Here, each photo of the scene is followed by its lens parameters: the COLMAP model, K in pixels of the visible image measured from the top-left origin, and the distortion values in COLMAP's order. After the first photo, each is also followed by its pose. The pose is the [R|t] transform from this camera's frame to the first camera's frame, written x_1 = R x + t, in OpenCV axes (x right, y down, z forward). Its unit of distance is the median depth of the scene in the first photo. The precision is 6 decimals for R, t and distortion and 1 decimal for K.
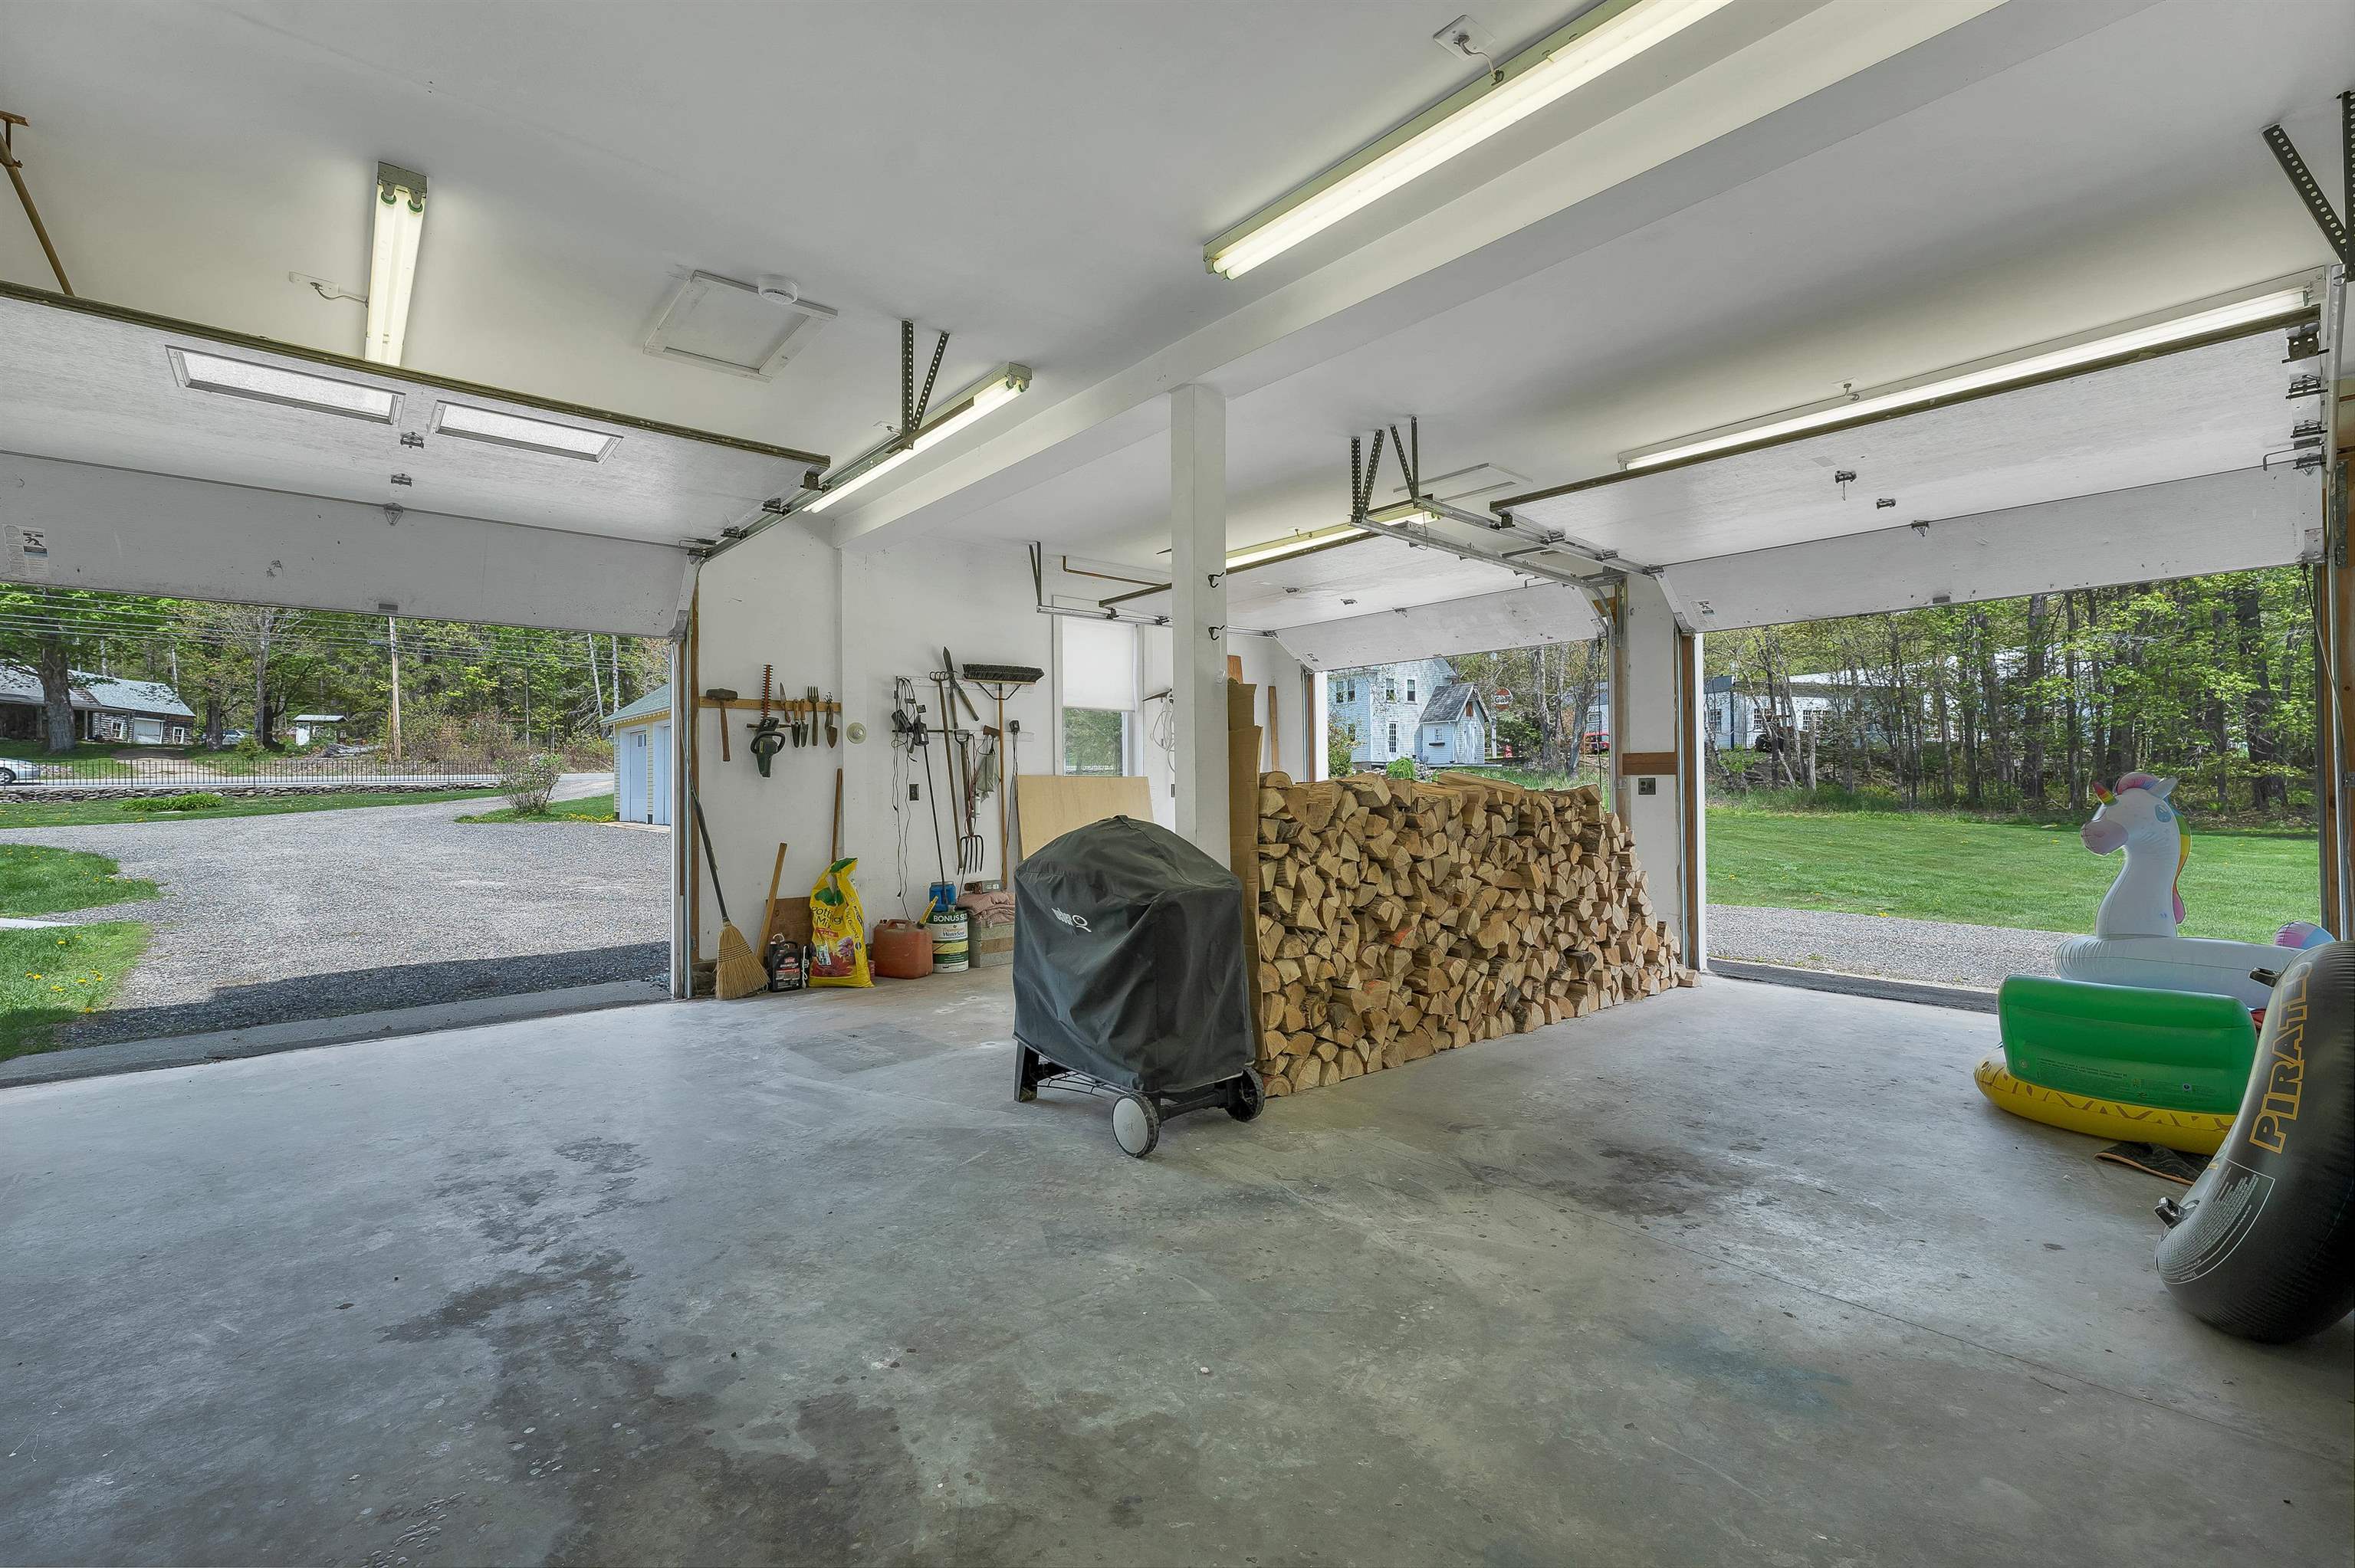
lens RADIAL K [[1001.2, 0, 1172.1], [0, 1001.2, 777.9], [0, 0, 1]] dist [-0.000475, 0.000330]
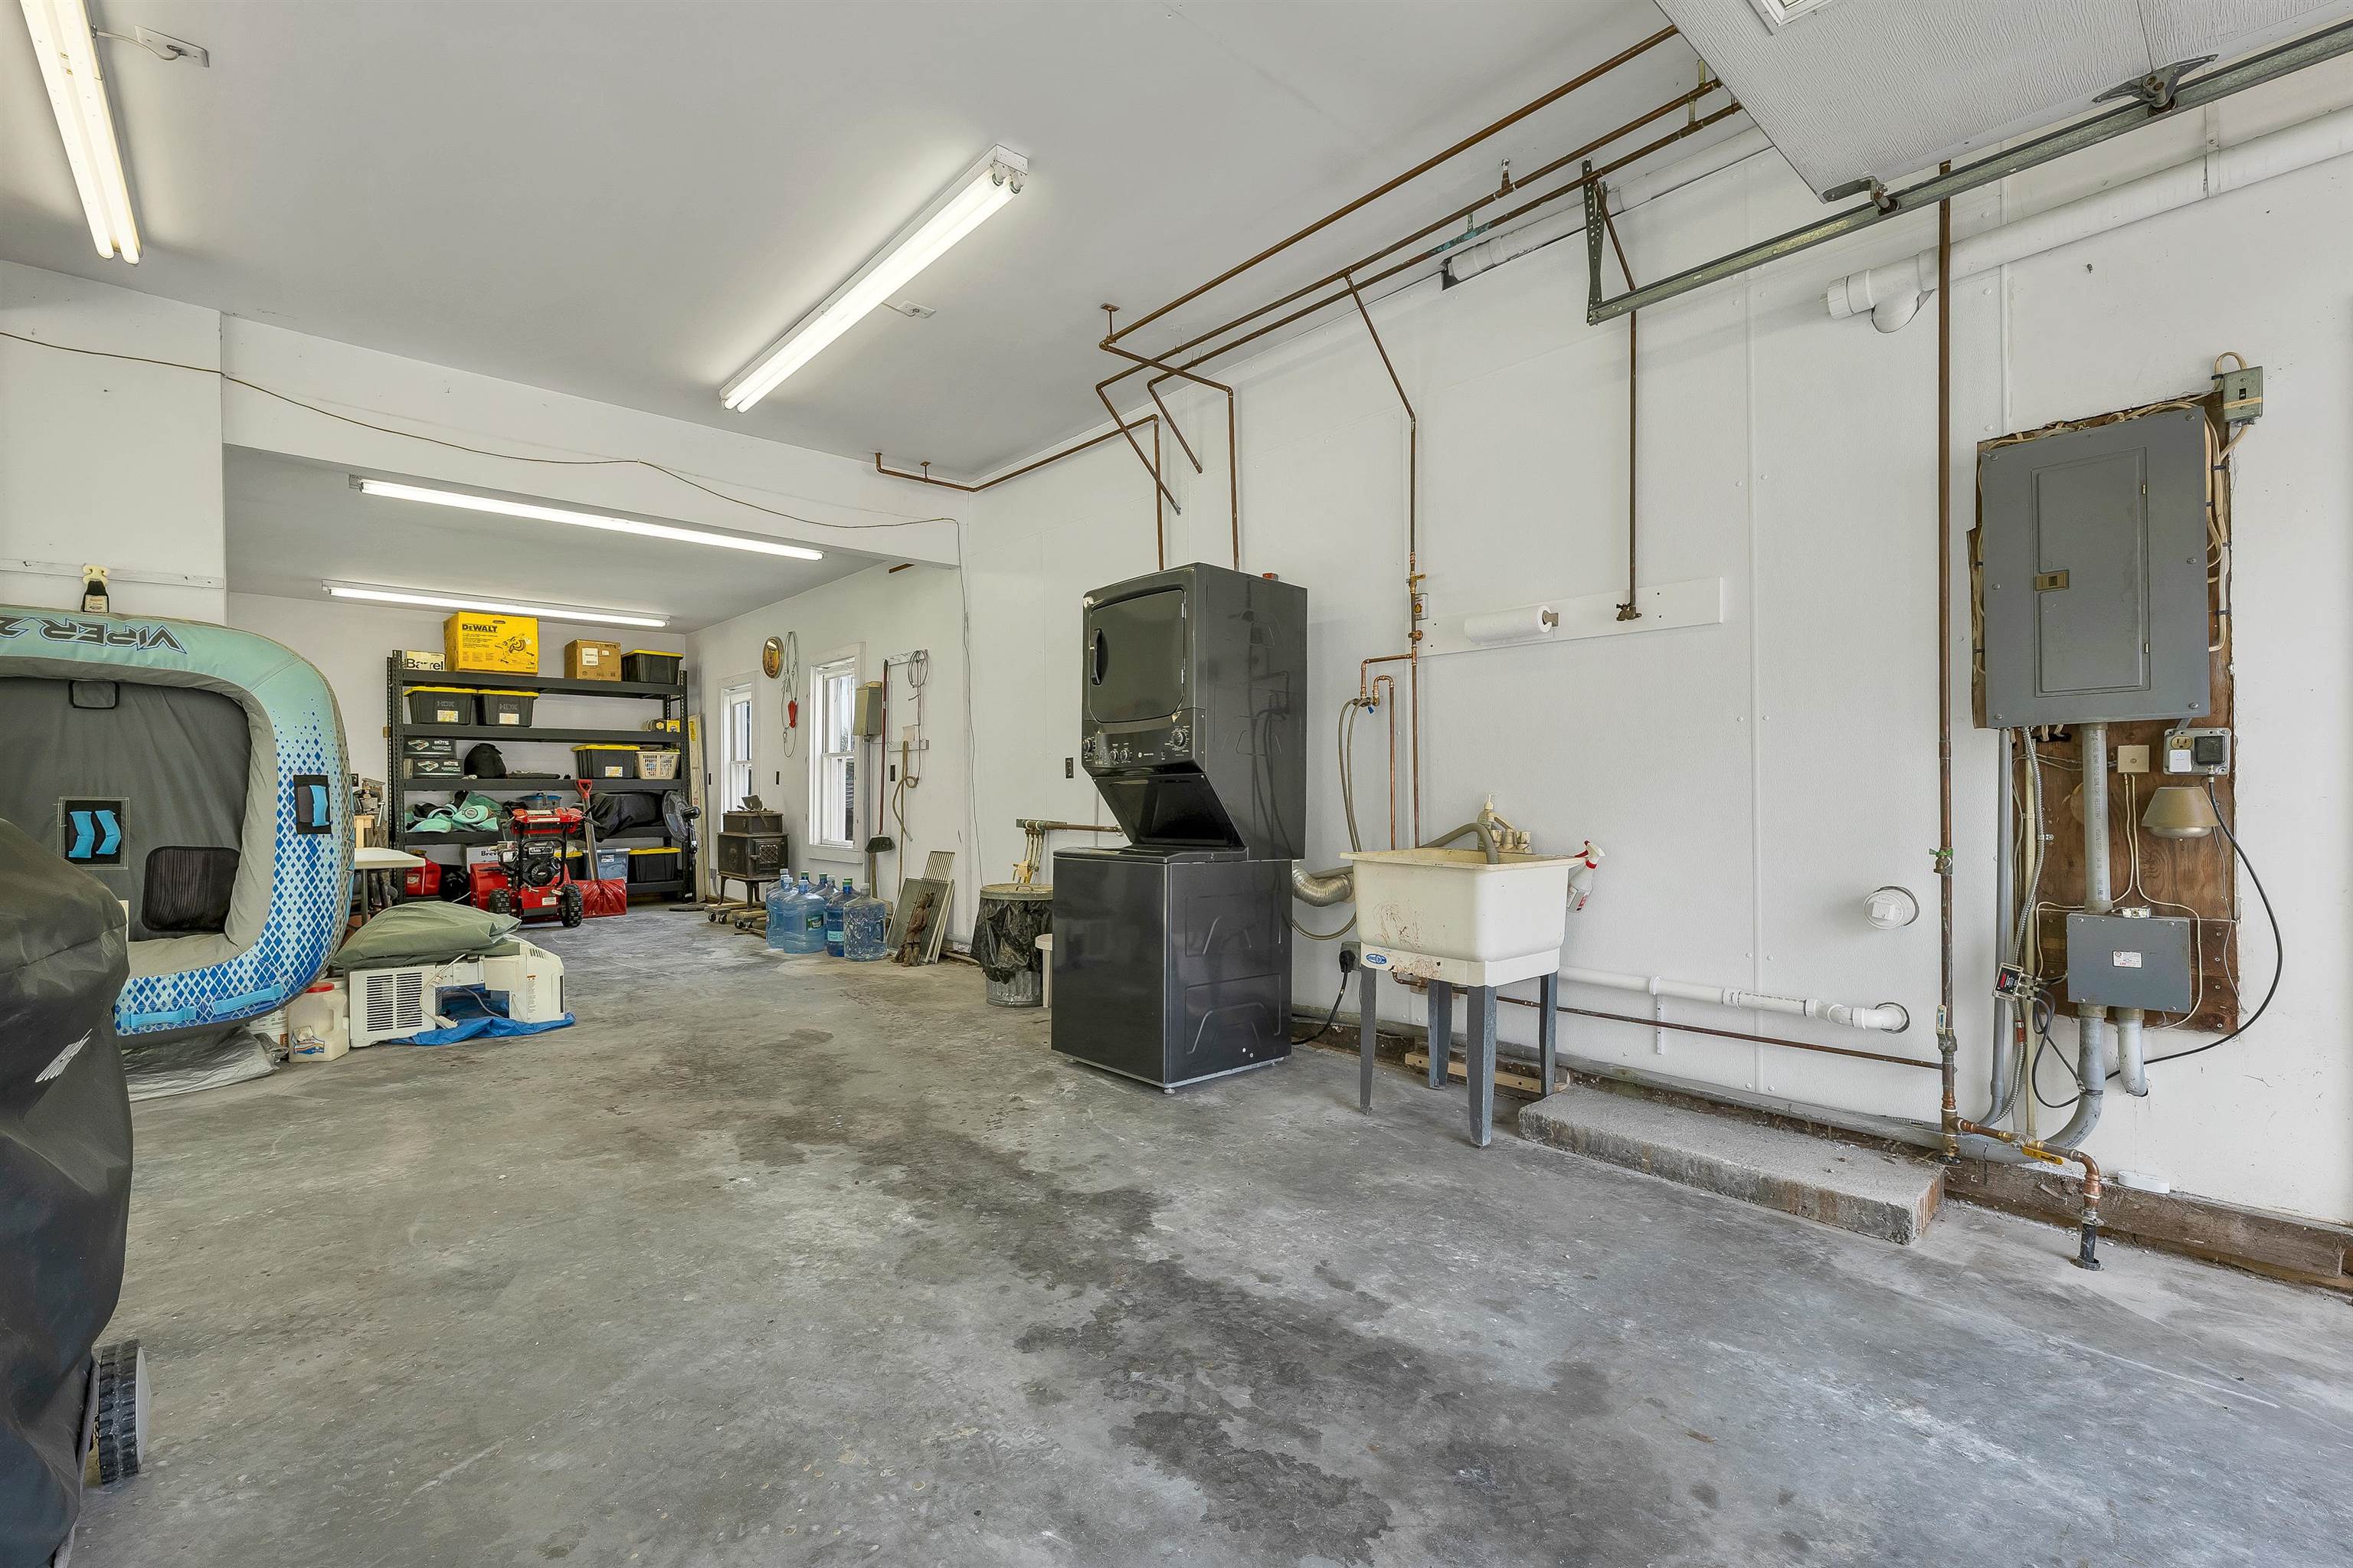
lens RADIAL K [[1000.5, 0, 1178.7], [0, 1000.5, 796.0], [0, 0, 1]] dist [-0.000475, 0.000330]
pose [[-0.999665, 0.011245, -0.023310, -0.757330], [0.011367, 0.999922, -0.005106, 0.084204], [0.023250, -0.005370, -0.999715, 2.104699]]
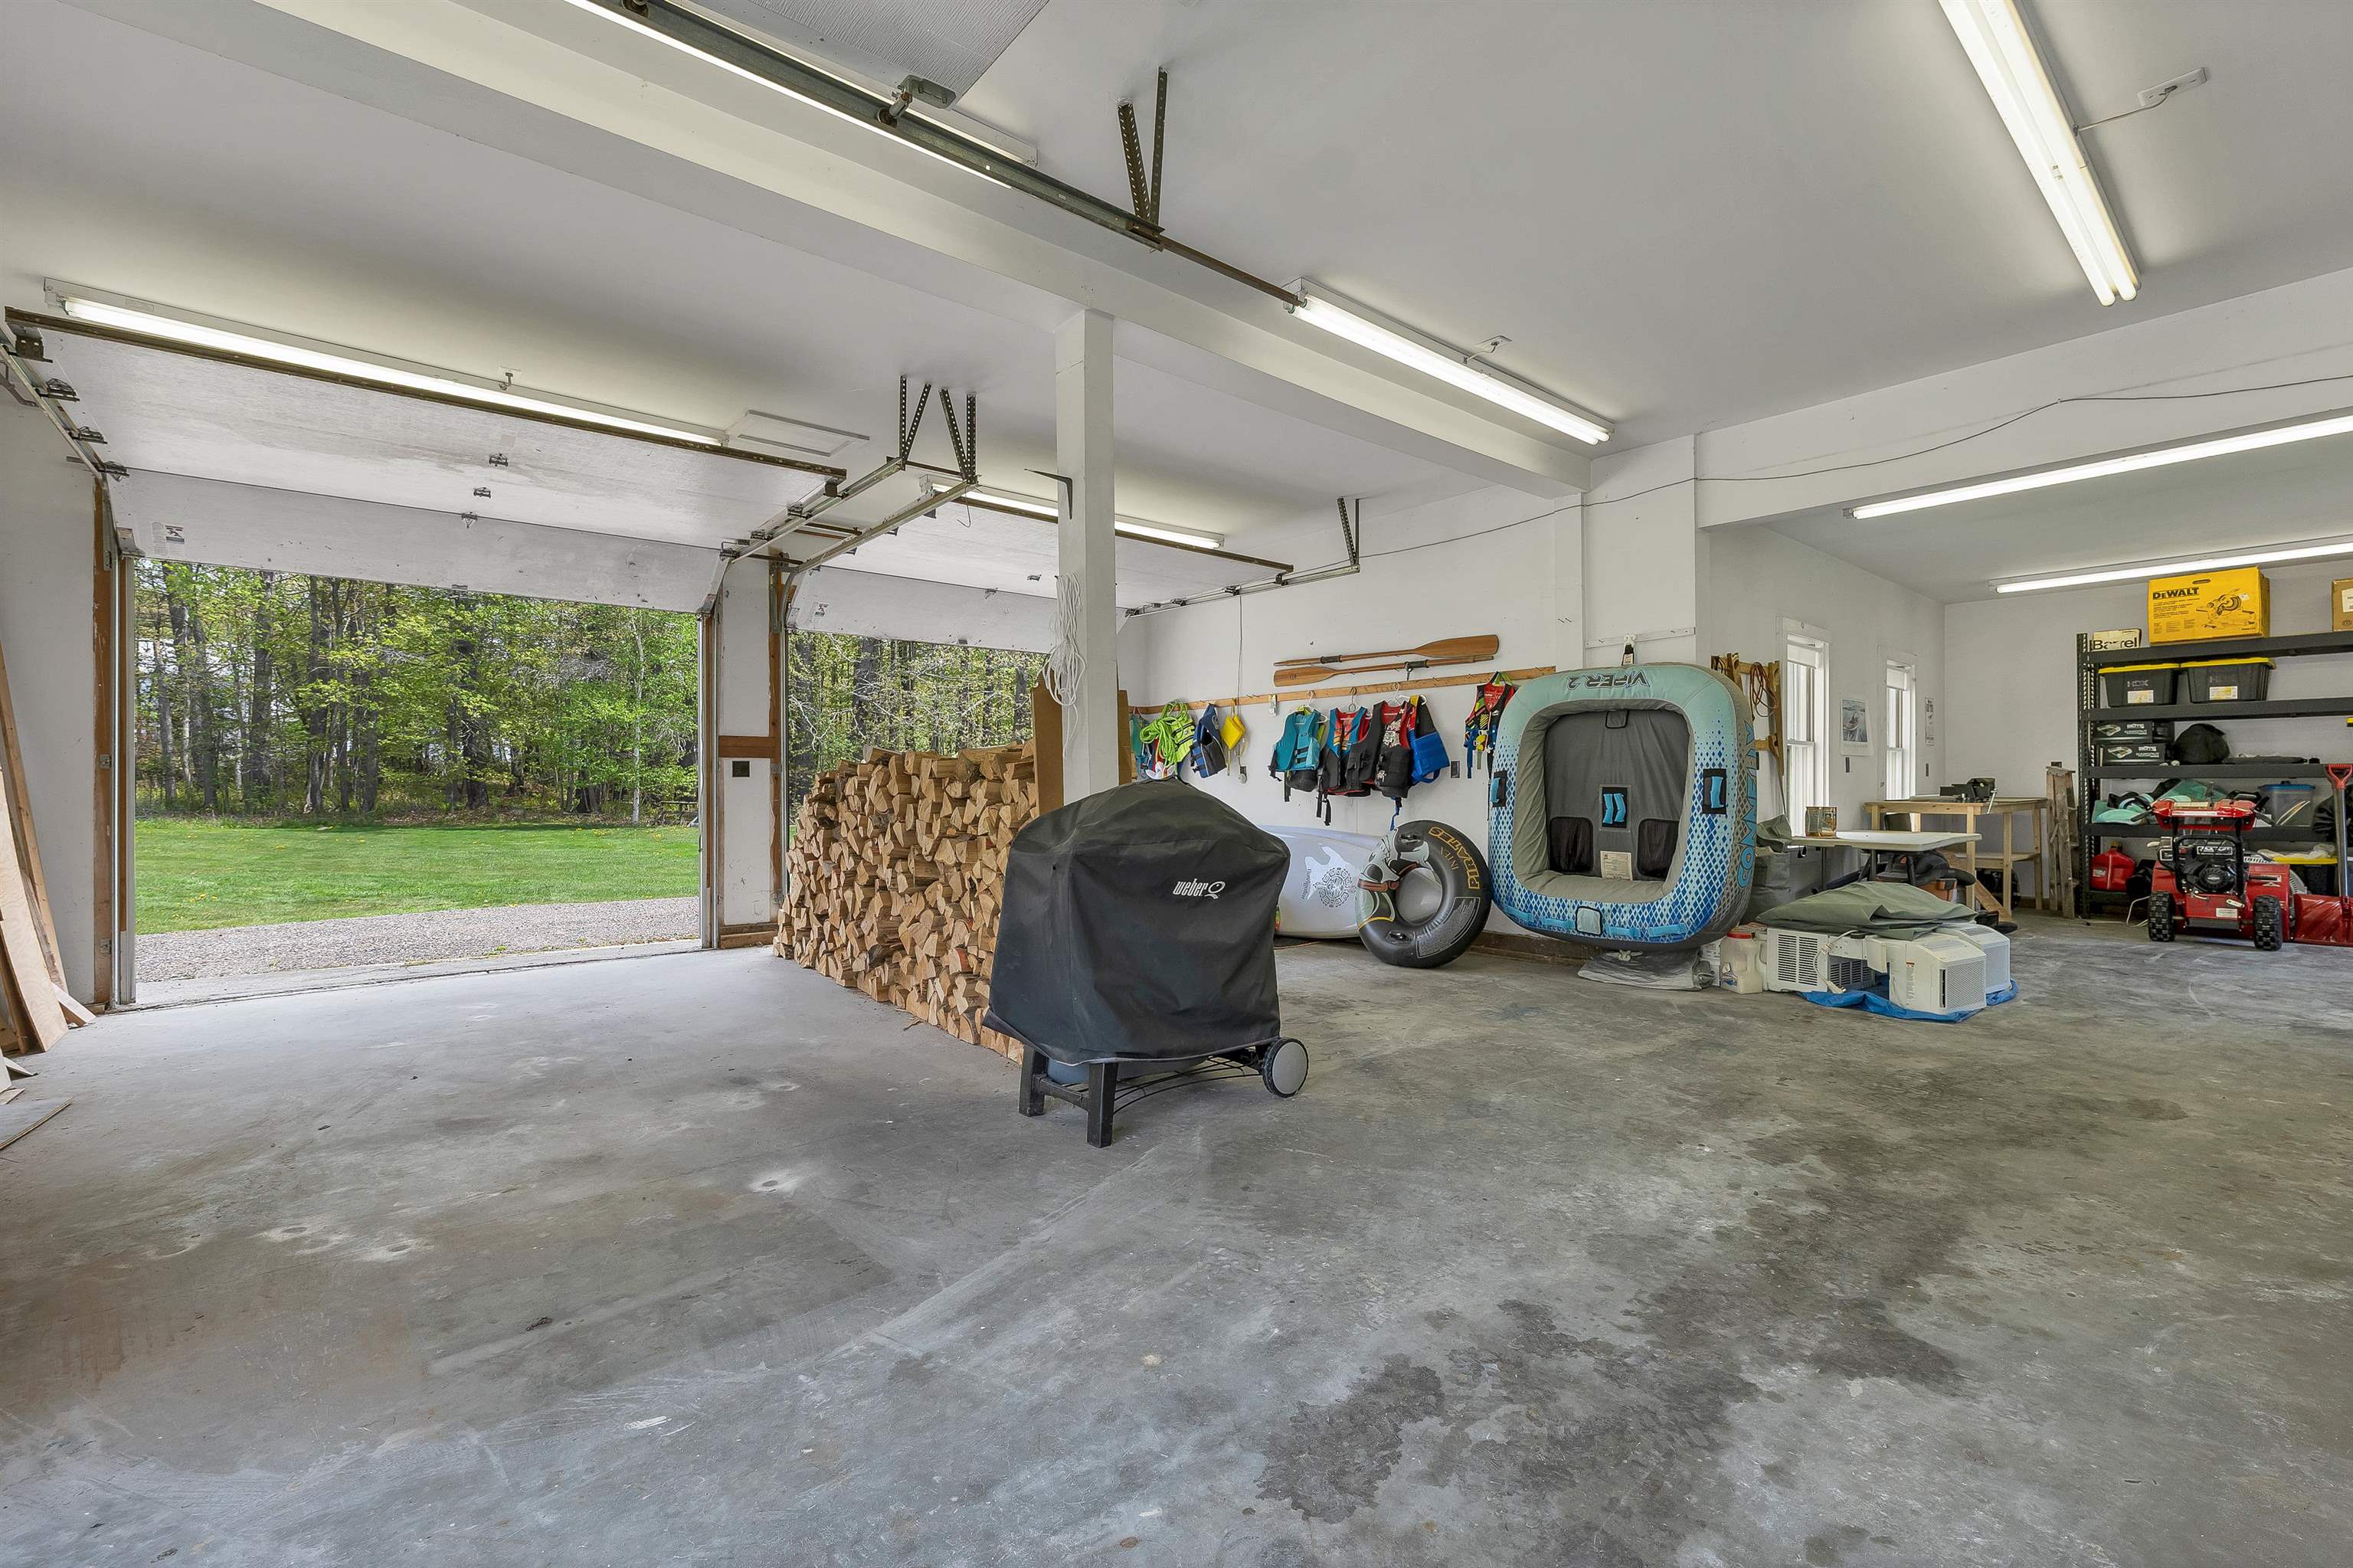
lens RADIAL K [[1000.5, 0, 1174.9], [0, 1000.5, 779.6], [0, 0, 1]] dist [-0.000475, 0.000330]
pose [[0.011971, 0.012059, 0.999856, -1.536784], [-0.007738, 0.999898, -0.011967, 0.082975], [-0.999898, -0.007593, 0.012063, 1.558748]]
